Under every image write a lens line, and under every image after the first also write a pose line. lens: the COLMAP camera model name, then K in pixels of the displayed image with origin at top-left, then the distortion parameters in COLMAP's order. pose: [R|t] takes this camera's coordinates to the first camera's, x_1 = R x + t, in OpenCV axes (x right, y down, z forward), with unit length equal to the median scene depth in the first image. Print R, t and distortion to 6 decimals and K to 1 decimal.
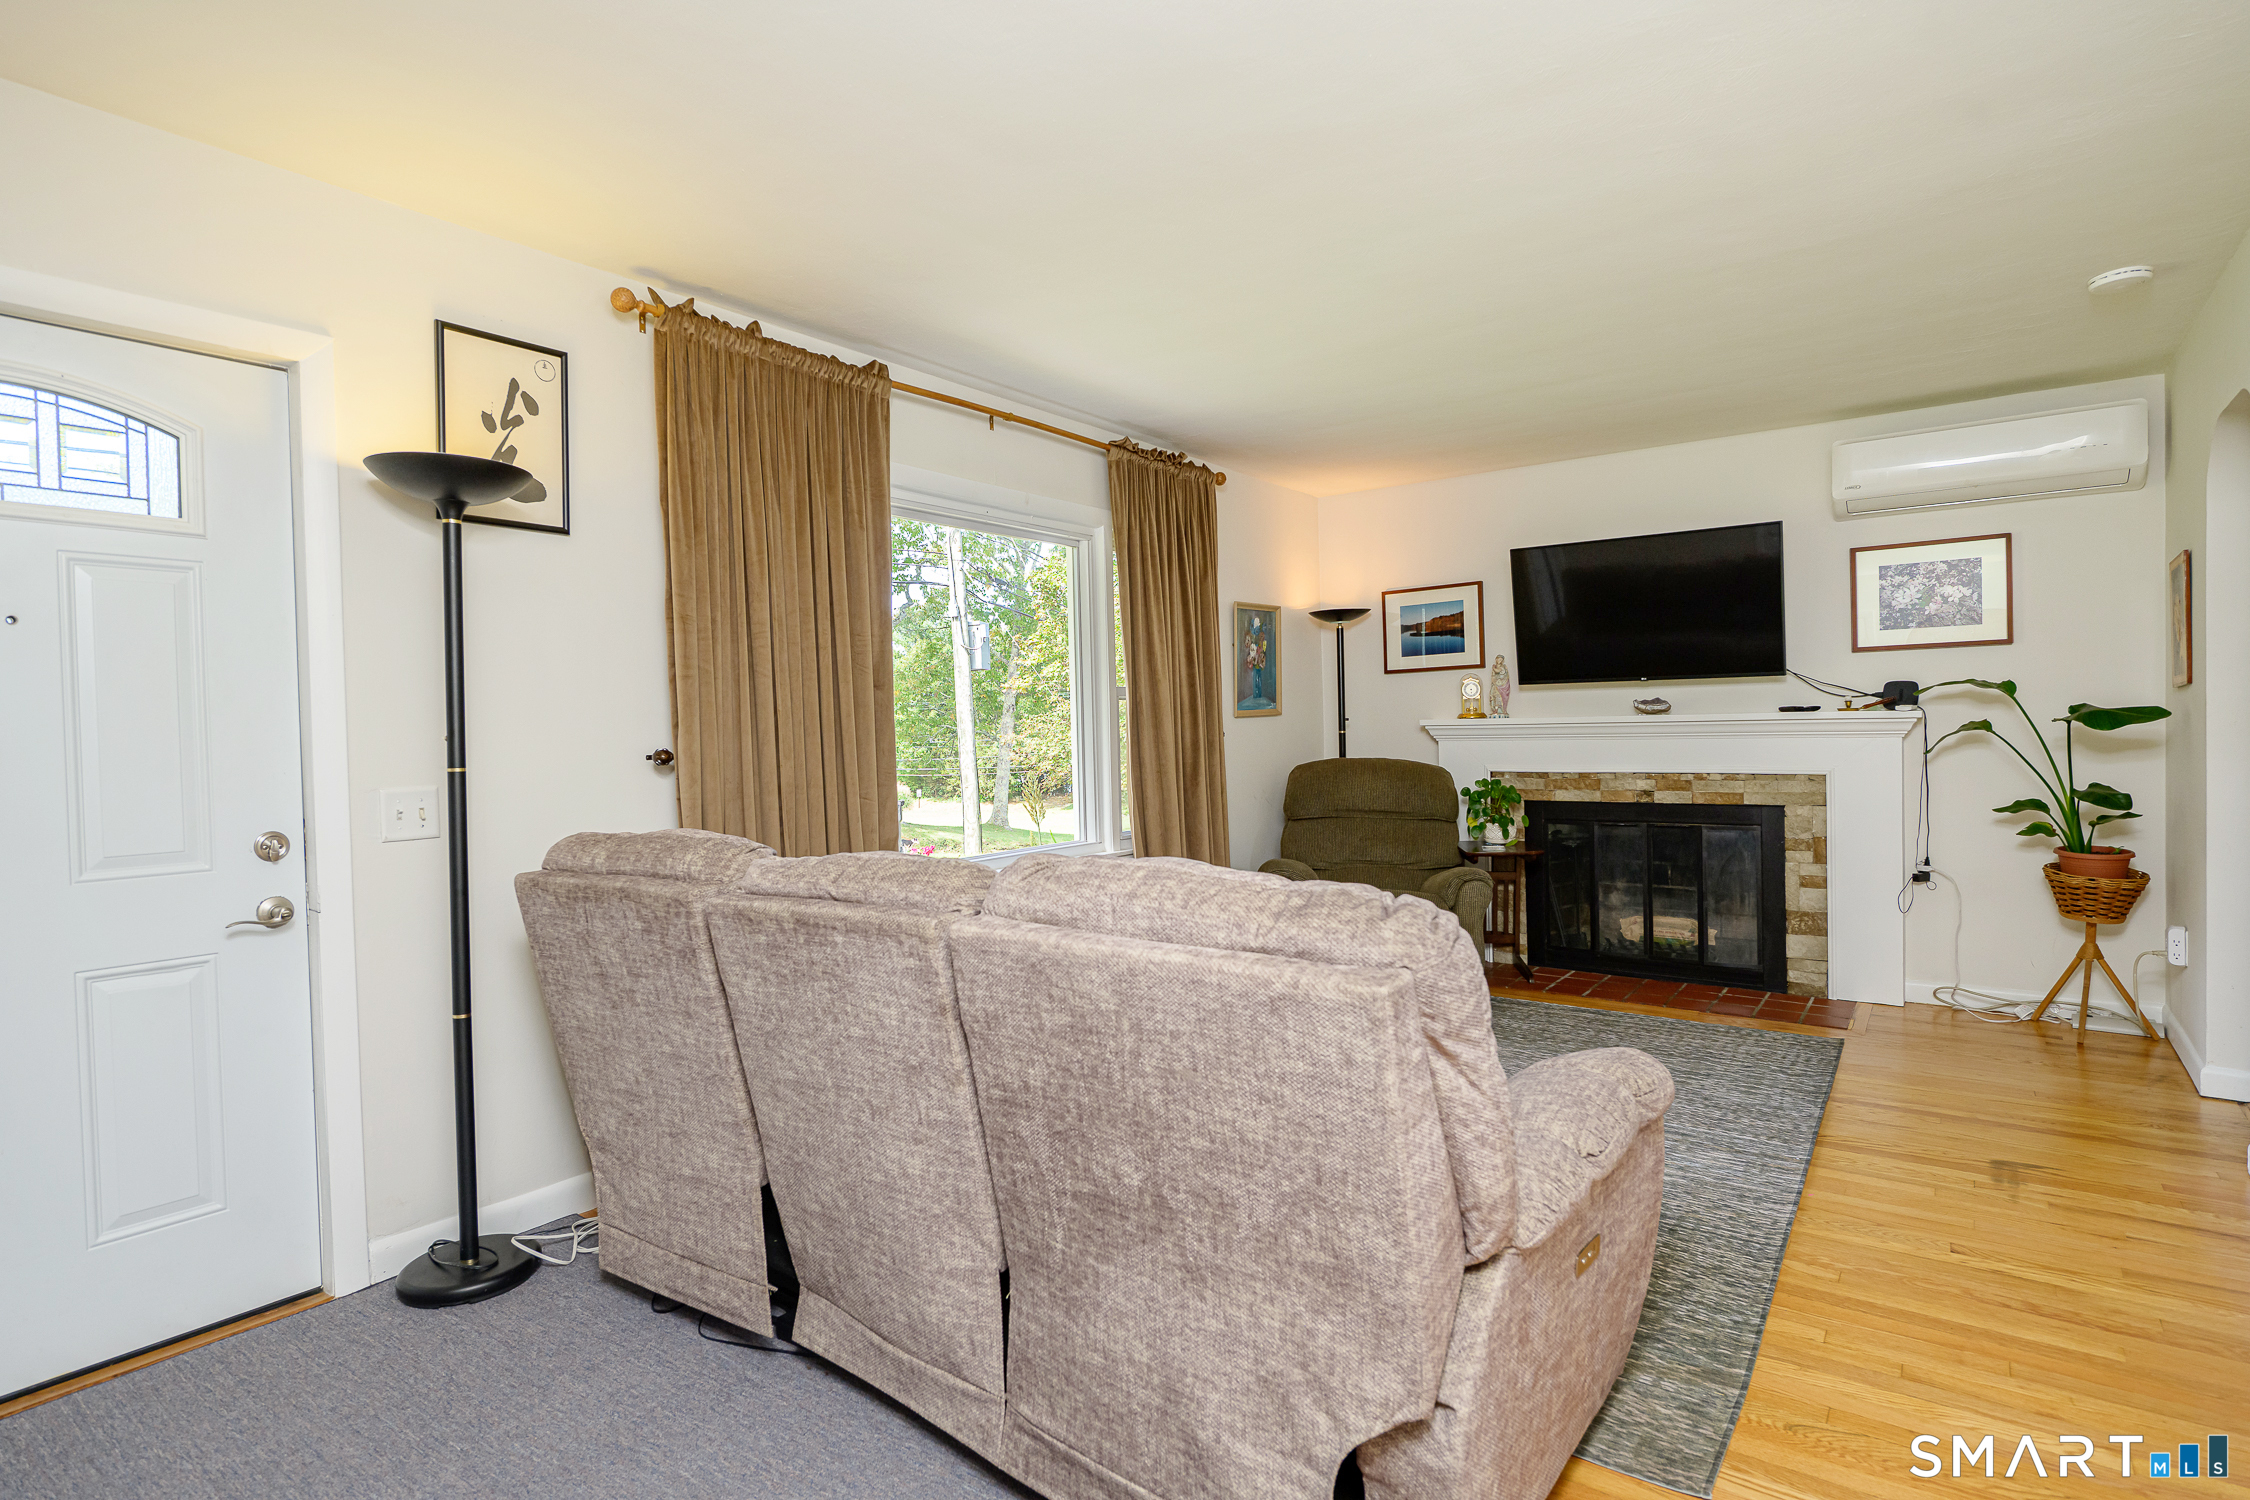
lens RADIAL K [[1166.5, 0, 1129.1], [0, 1166.5, 753.5], [0, 0, 1]] dist [0.000551, 0.000076]
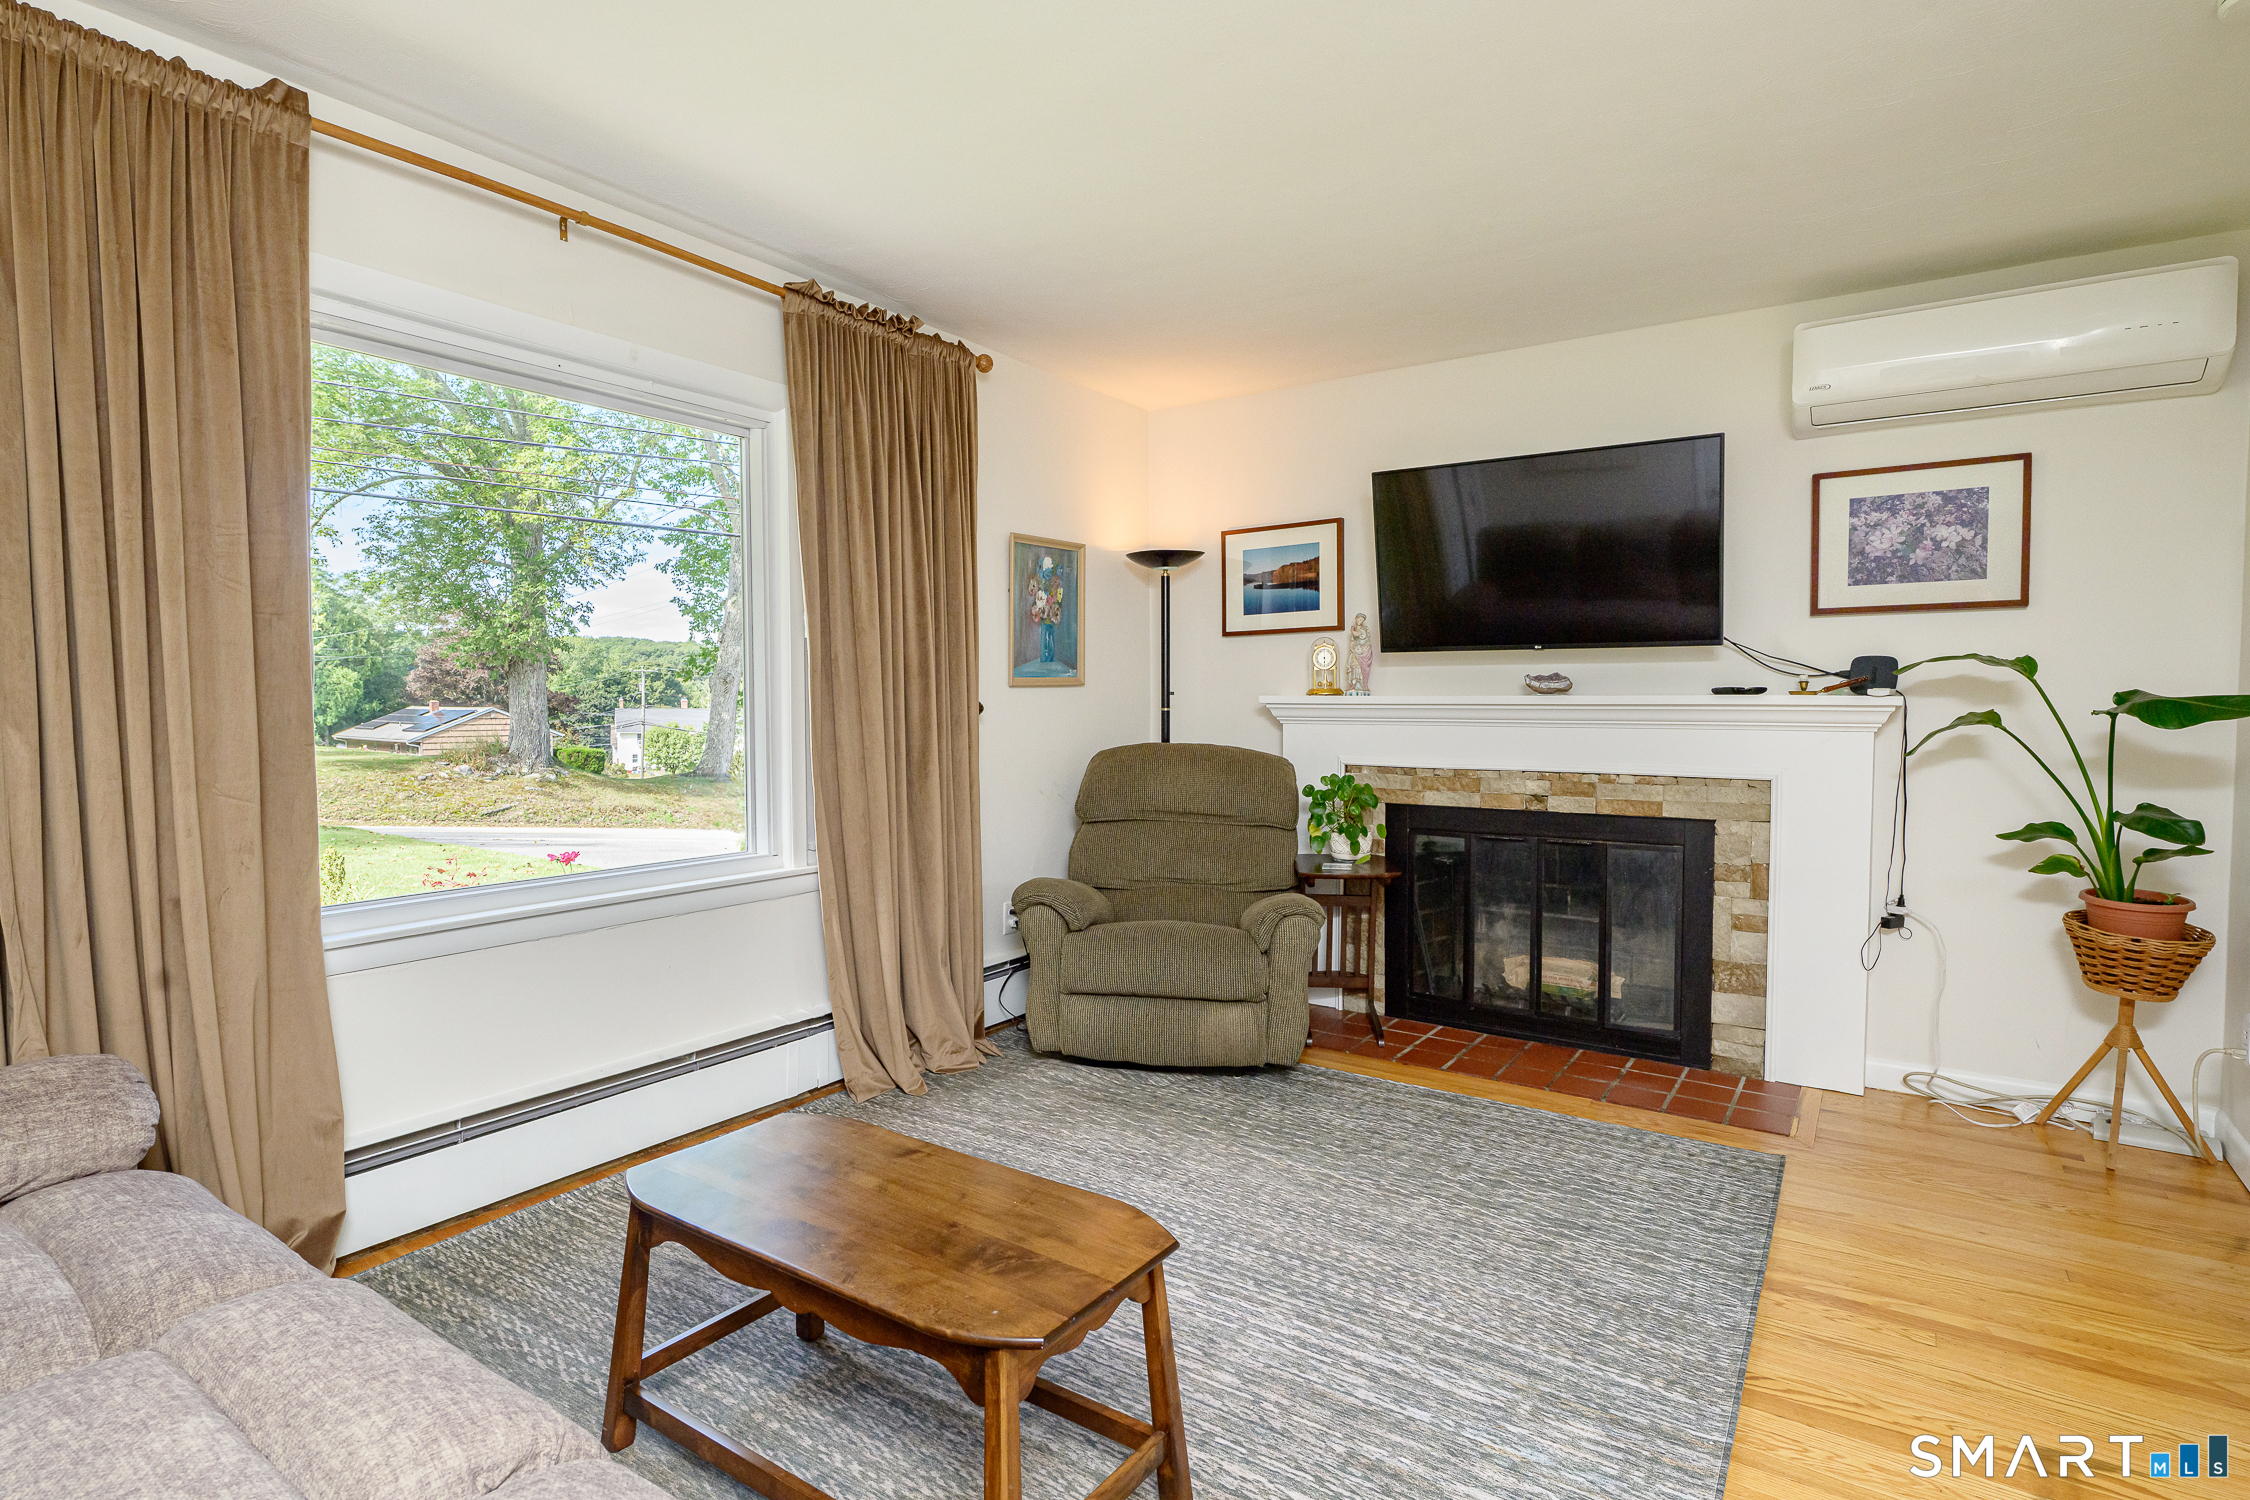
lens RADIAL K [[1165.4, 0, 1125.0], [0, 1165.4, 750.0], [0, 0, 1]] dist [-0.002974, -0.001047]
pose [[0.999063, 0.021487, 0.037581, 0.157235], [-0.022097, 0.999630, 0.015885, -0.003731], [-0.037225, -0.016700, 0.999167, 0.273122]]
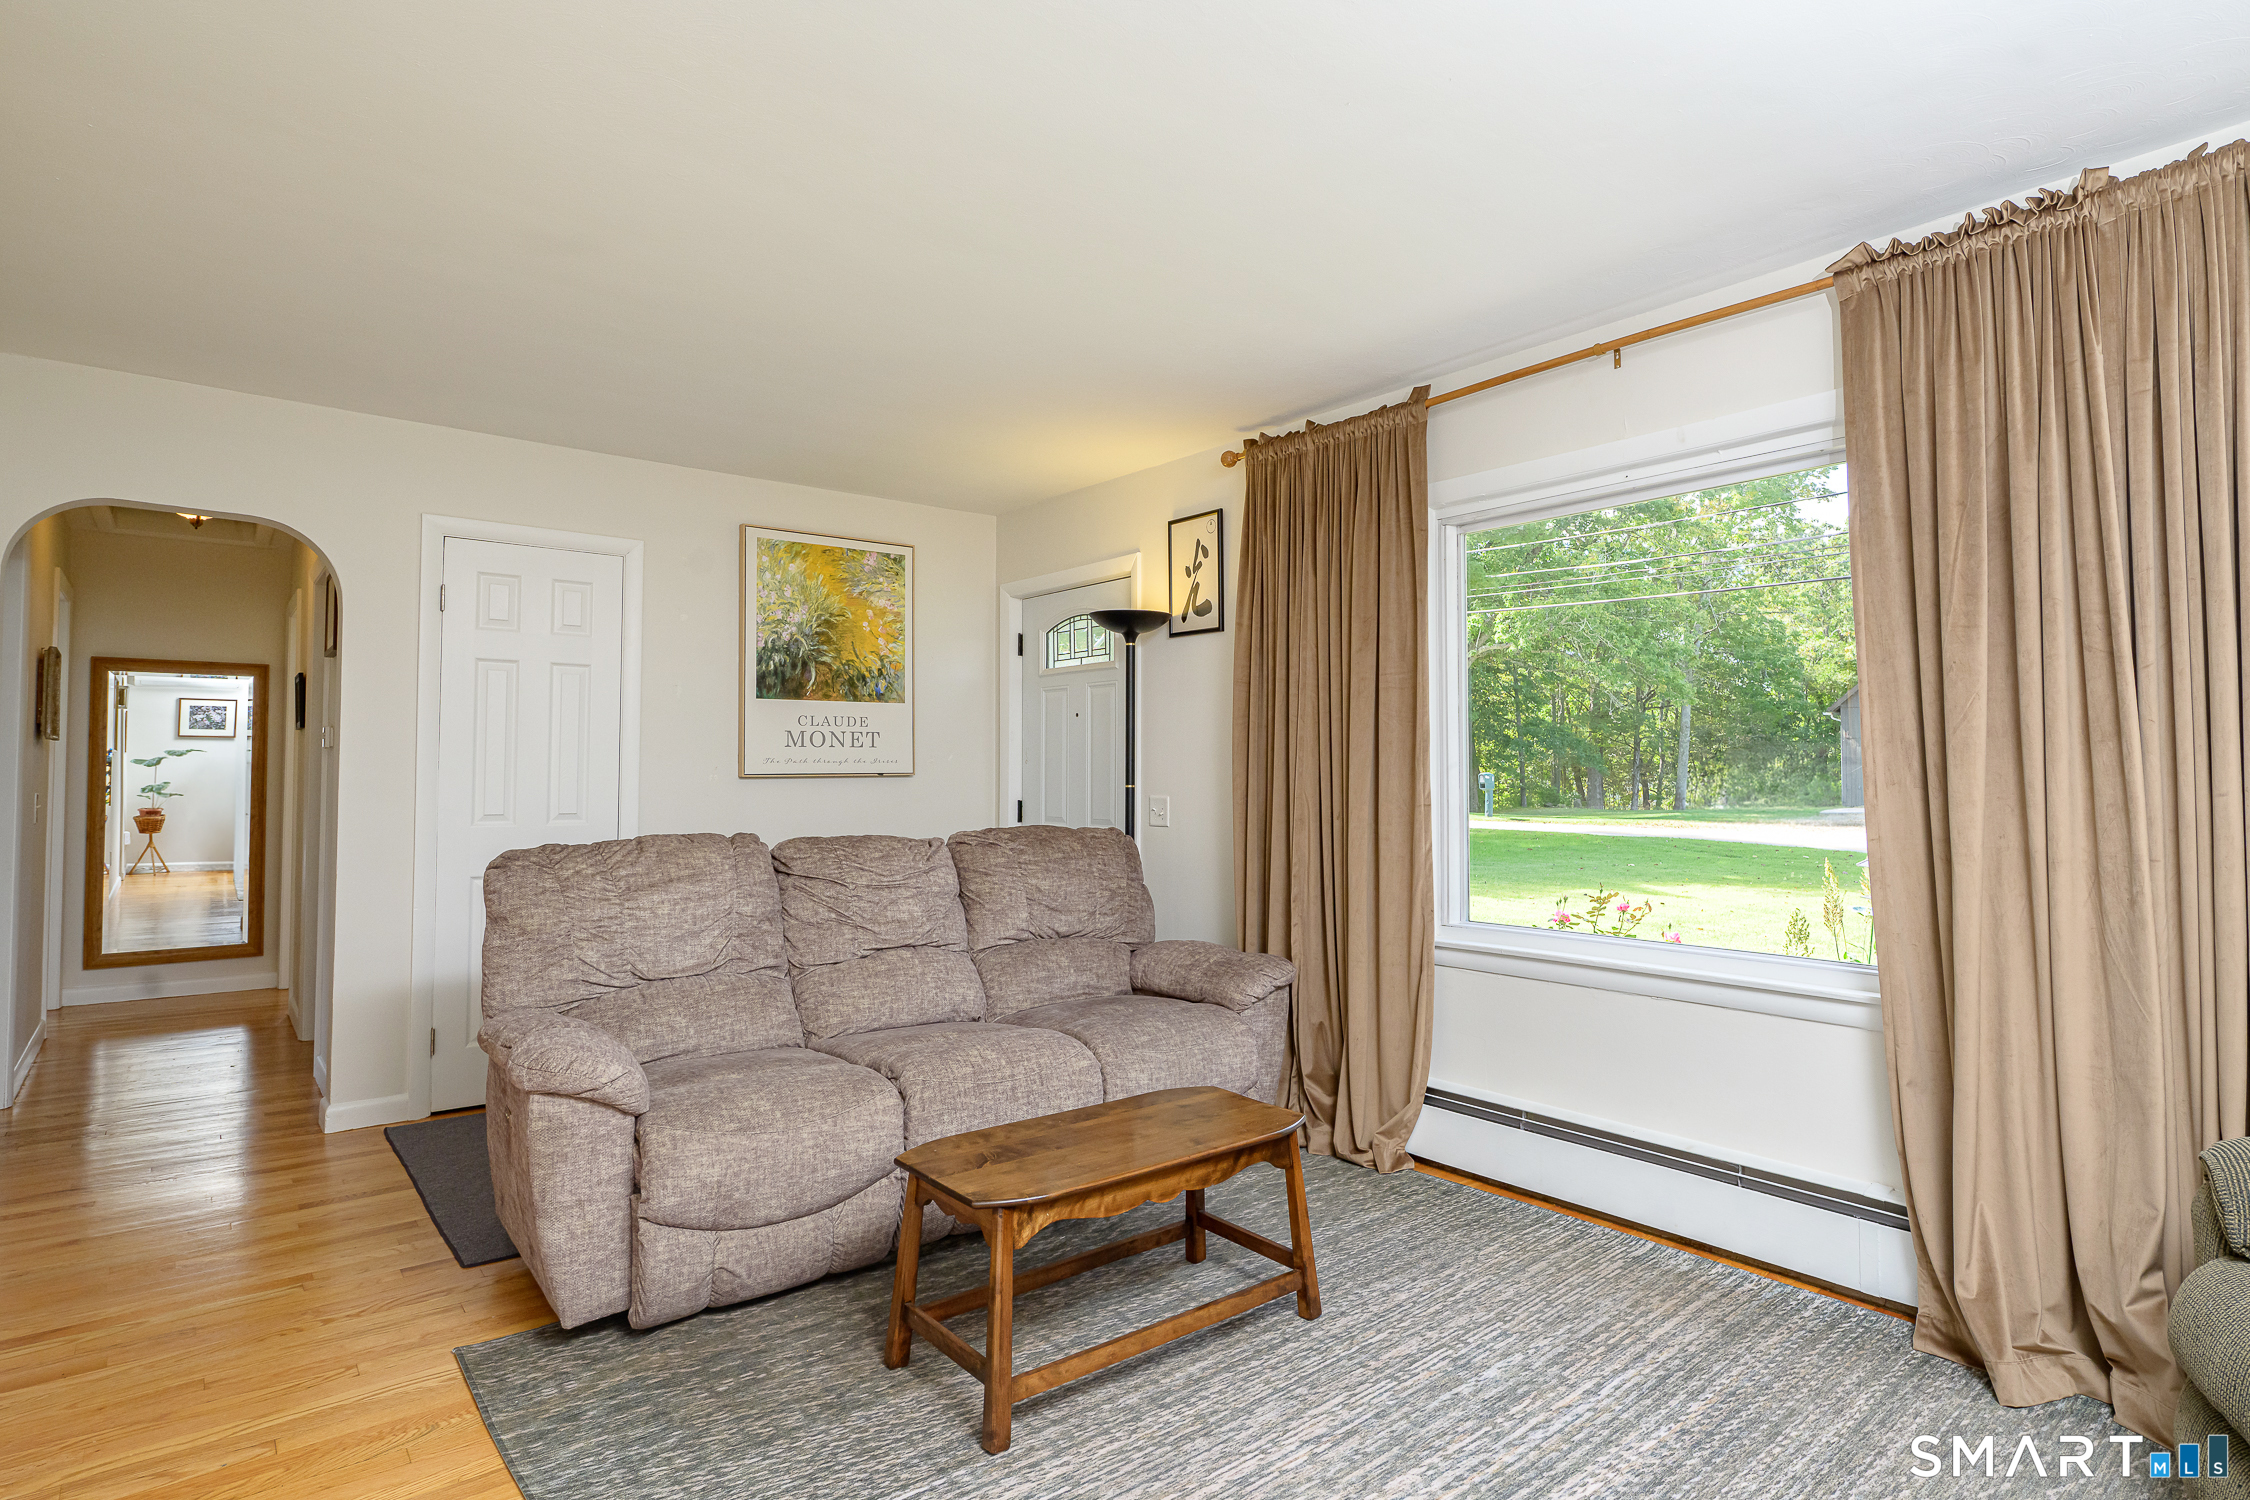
lens RADIAL K [[1166.5, 0, 1129.1], [0, 1166.5, 753.5], [0, 0, 1]] dist [0.000551, 0.000076]
pose [[-0.255201, 0.002036, -0.966886, 0.590012], [-0.021851, 0.999730, 0.007872, -0.025977], [0.966641, 0.023137, -0.255088, 0.770768]]
